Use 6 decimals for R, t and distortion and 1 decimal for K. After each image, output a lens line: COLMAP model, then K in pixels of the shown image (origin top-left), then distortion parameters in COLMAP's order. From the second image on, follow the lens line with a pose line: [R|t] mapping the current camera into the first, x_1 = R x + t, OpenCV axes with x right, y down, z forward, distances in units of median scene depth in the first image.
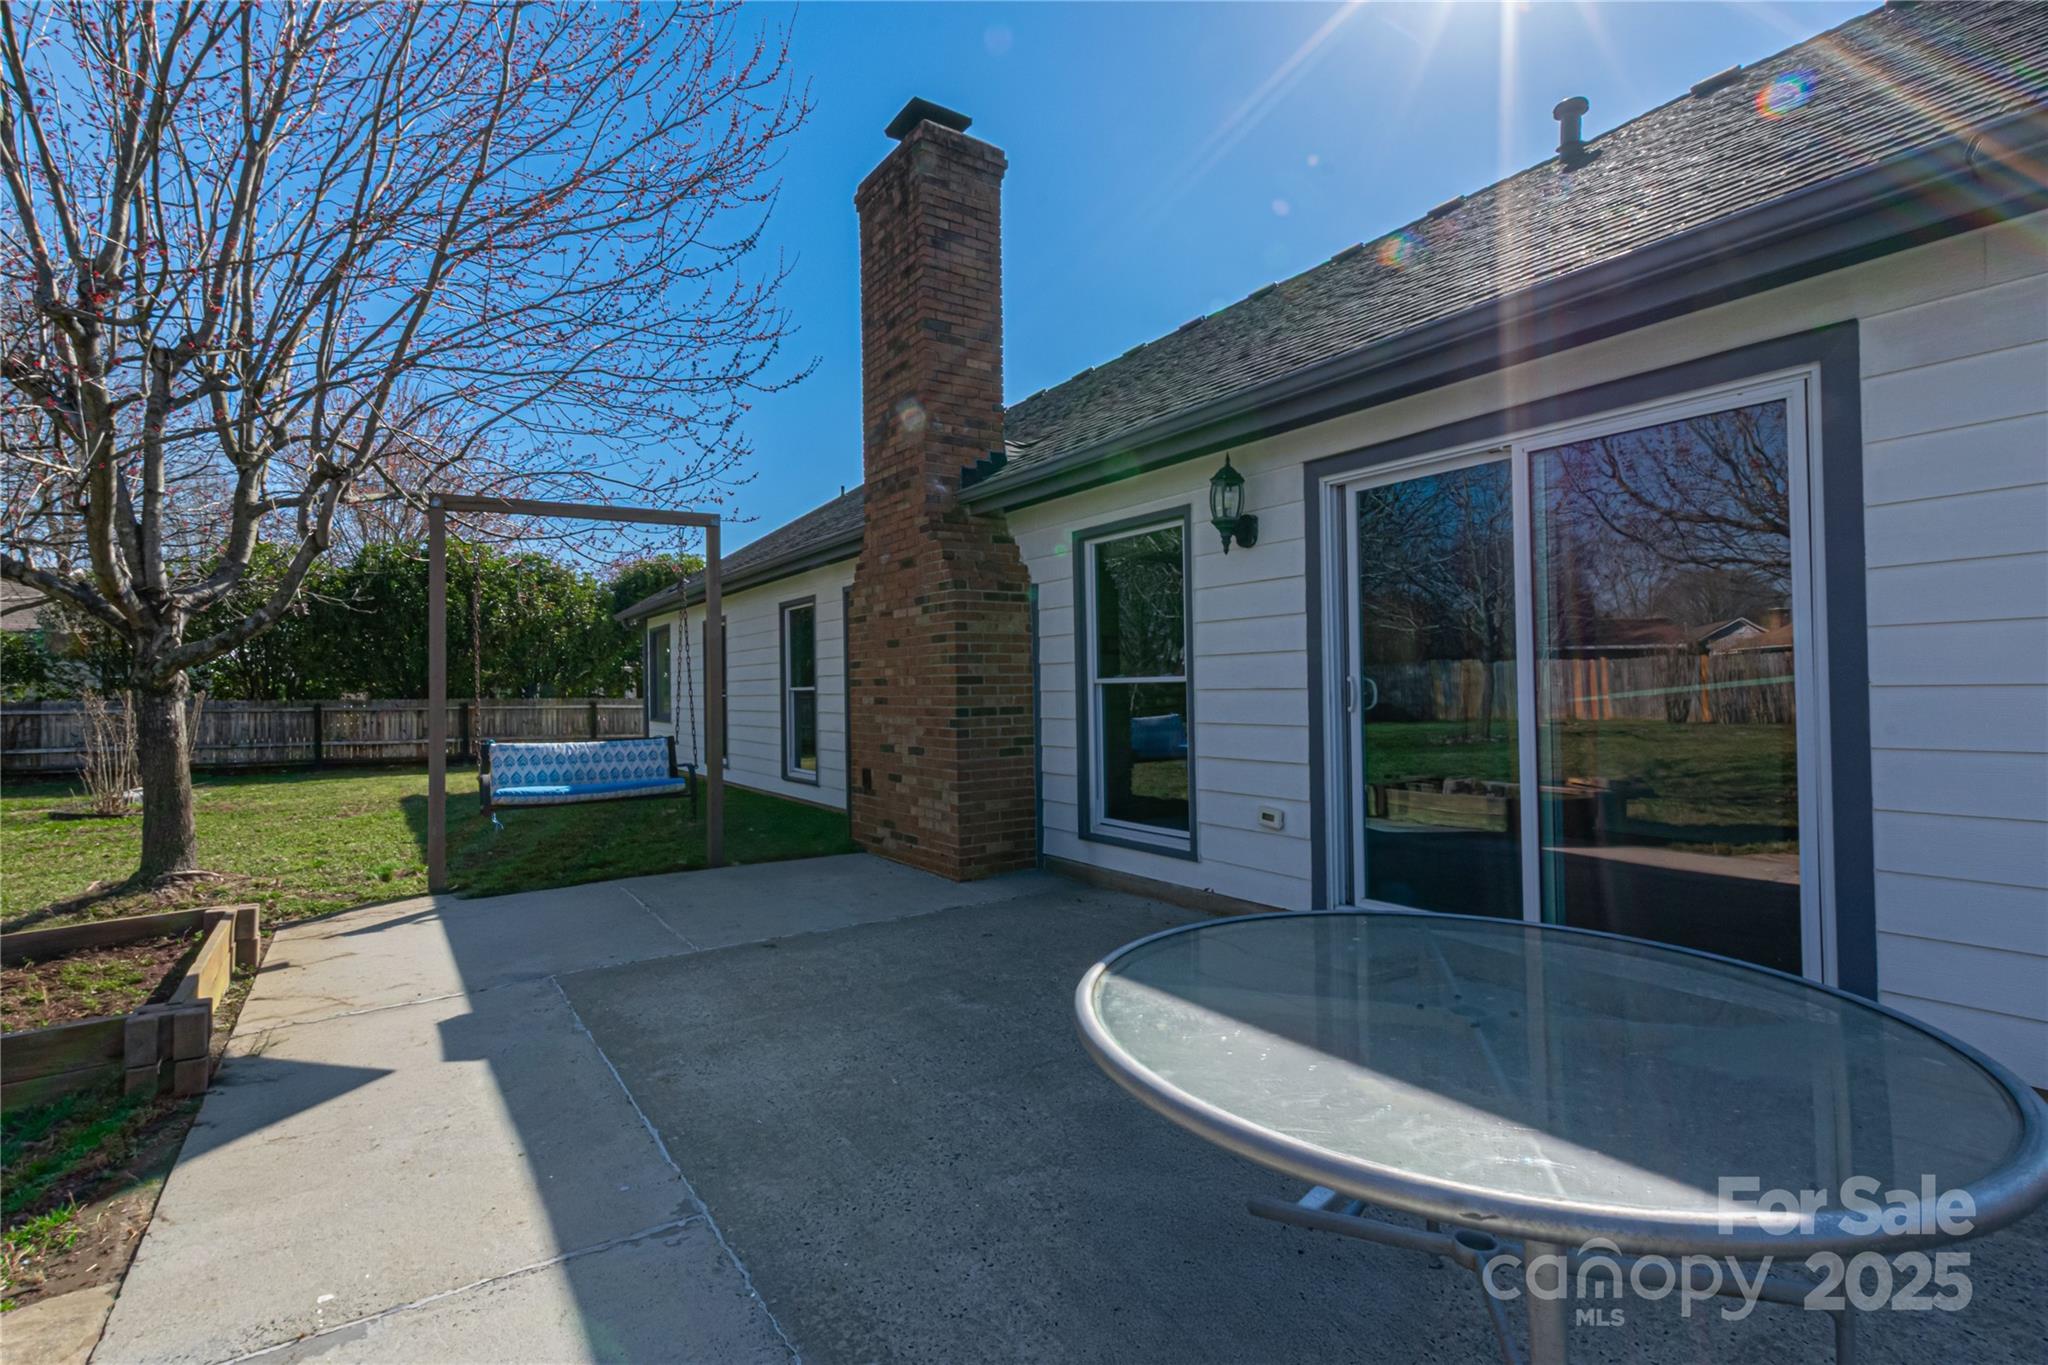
lens RADIAL K [[877.8, 0, 1018.7], [0, 877.8, 671.3], [0, 0, 1]] dist [-0.000054, -0.000015]
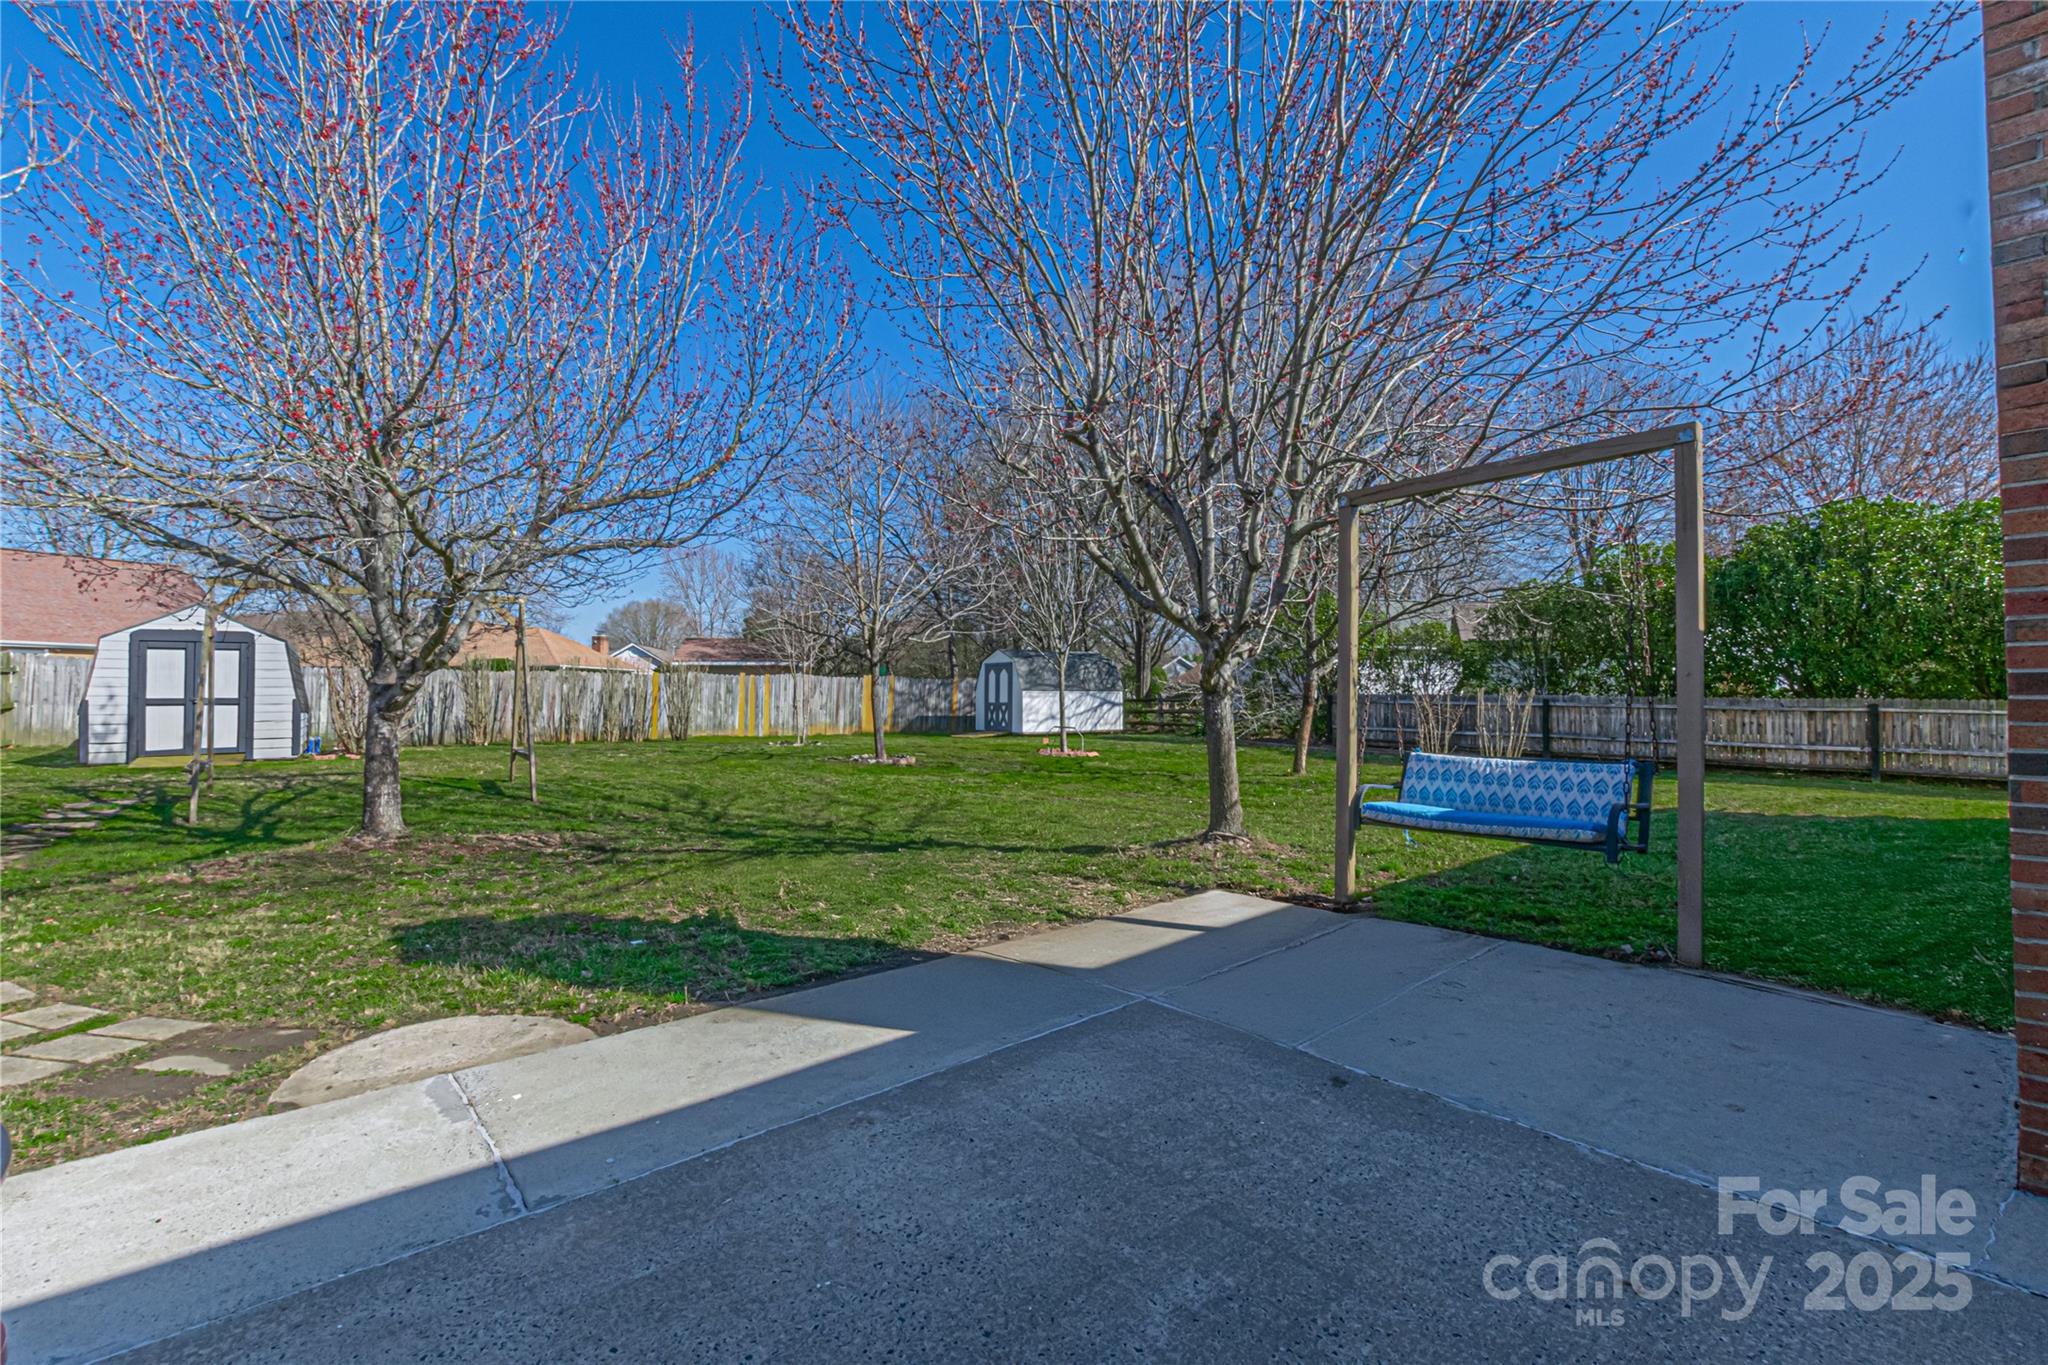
lens RADIAL K [[888.1, 0, 1023.3], [0, 888.1, 676.5], [0, 0, 1]] dist [0.001073, 0.000118]
pose [[0.155116, -0.004441, -0.987886, 0.354477], [0.015909, 0.999871, -0.001997, -0.000465], [0.987768, -0.015407, 0.155167, 0.659967]]
